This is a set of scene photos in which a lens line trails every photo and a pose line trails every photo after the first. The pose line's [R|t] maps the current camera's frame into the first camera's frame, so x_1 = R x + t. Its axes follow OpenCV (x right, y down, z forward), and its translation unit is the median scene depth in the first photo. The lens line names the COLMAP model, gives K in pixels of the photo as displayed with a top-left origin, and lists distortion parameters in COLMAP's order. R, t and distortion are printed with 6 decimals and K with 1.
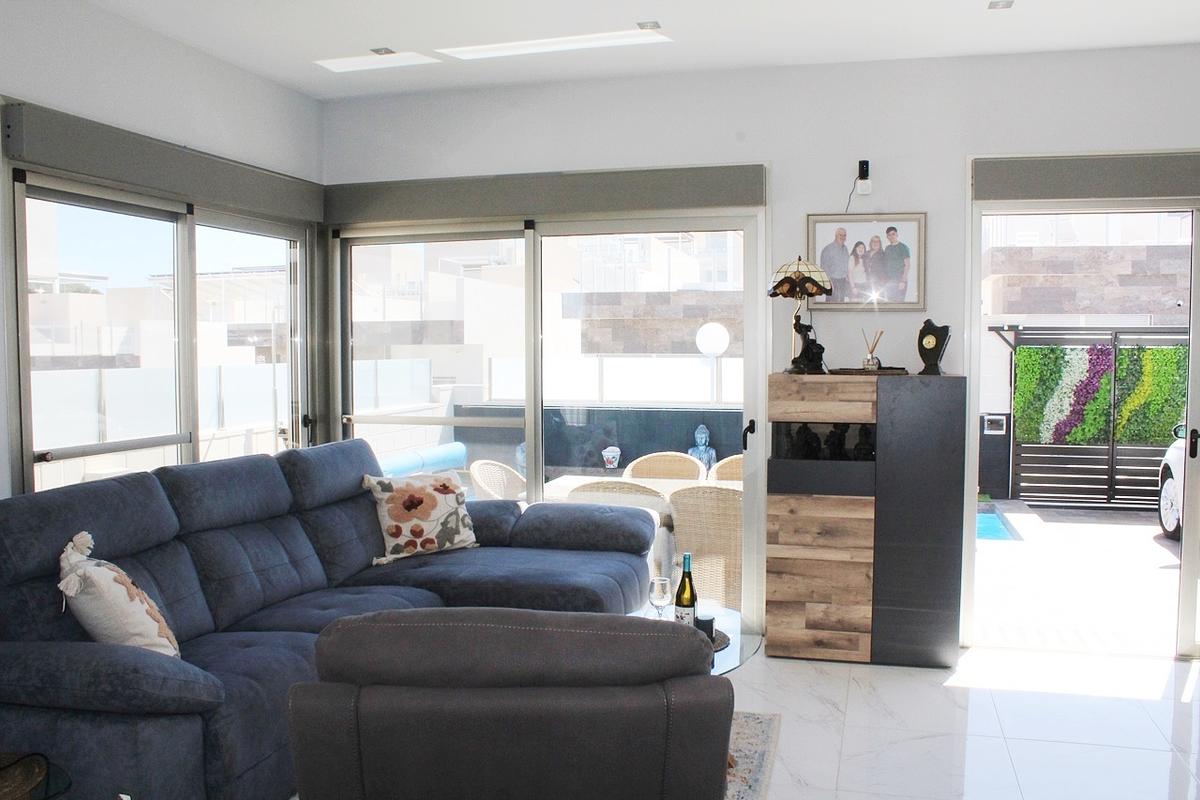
lens RADIAL K [[1006.6, 0, 603.1], [0, 1006.6, 396.4], [0, 0, 1]] dist [-0.106465, 0.054419]
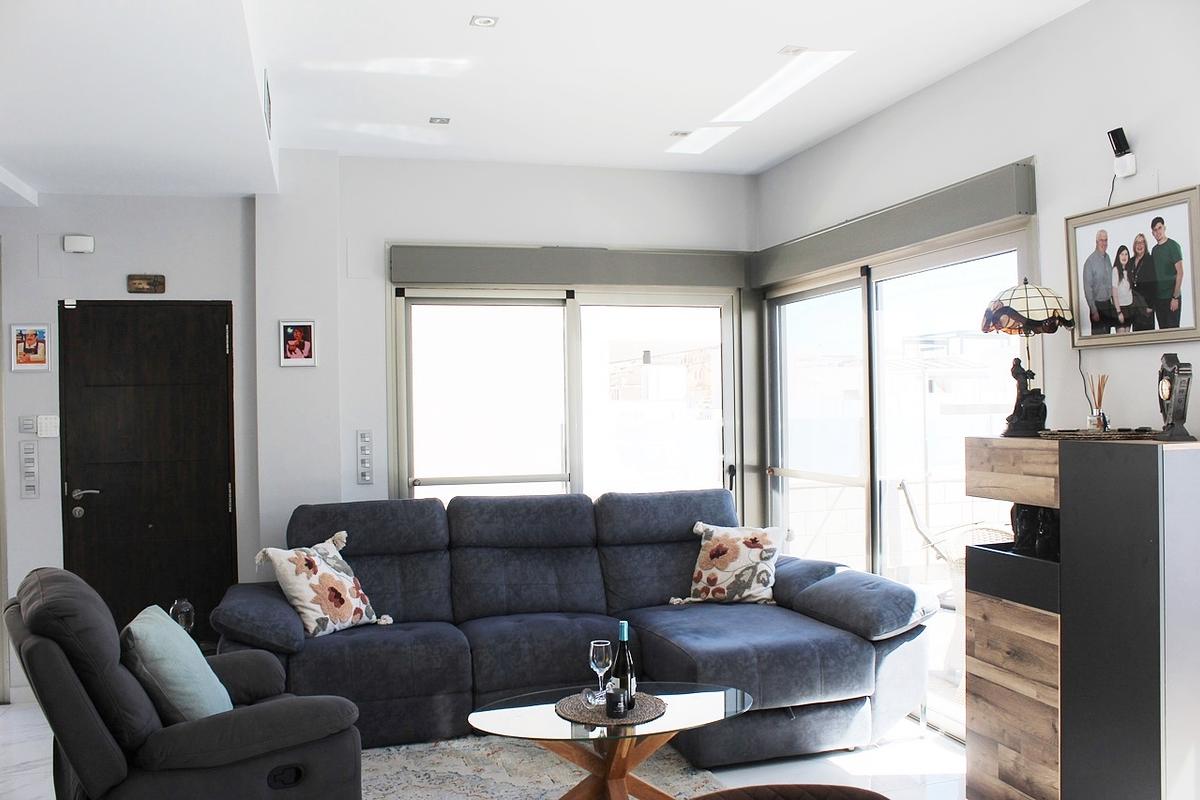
lens RADIAL K [[1006.6, 0, 601.1], [0, 1006.6, 403.0], [0, 0, 1]] dist [-0.106465, 0.054419]
pose [[0.532675, -0.007732, -0.846285, 0.660520], [-0.026819, 0.999302, -0.026010, -0.019583], [0.845895, 0.036552, 0.532096, 0.349366]]
